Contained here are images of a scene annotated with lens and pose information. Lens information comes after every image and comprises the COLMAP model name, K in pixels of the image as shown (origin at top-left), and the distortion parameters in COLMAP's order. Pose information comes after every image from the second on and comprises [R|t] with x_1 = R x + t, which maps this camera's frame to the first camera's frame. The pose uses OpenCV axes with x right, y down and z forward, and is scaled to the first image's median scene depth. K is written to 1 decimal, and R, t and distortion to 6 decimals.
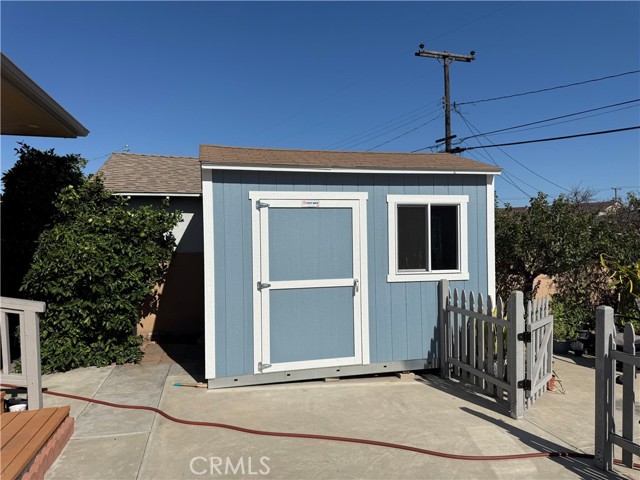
lens RADIAL K [[450.6, 0, 320.0], [0, 450.6, 240.0], [0, 0, 1]] dist [0.107018, -0.134552]
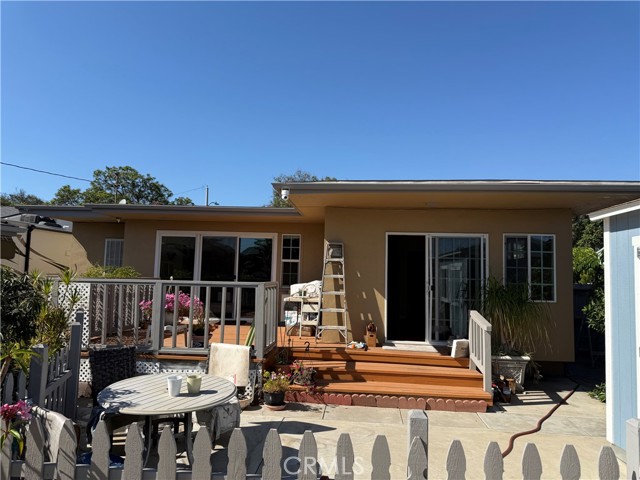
lens RADIAL K [[450.6, 0, 320.0], [0, 450.6, 240.0], [0, 0, 1]] dist [0.107018, -0.134552]
pose [[-0.309137, -0.072489, -0.948251, 0.858622], [-0.035595, 0.997274, -0.064632, -0.026363], [0.950351, 0.013773, -0.310875, 0.721667]]
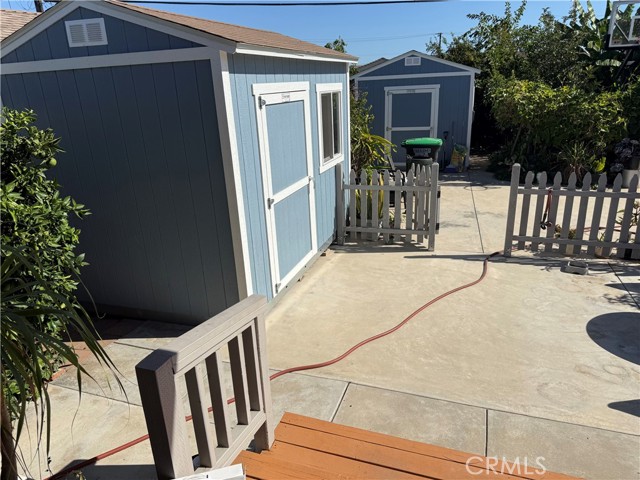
lens RADIAL K [[450.6, 0, 320.0], [0, 450.6, 240.0], [0, 0, 1]] dist [0.107018, -0.134552]
pose [[0.546834, -0.281402, 0.788534, -0.791927], [0.039252, 0.949405, 0.311591, -0.095673], [-0.836321, -0.139437, 0.530213, 0.471499]]
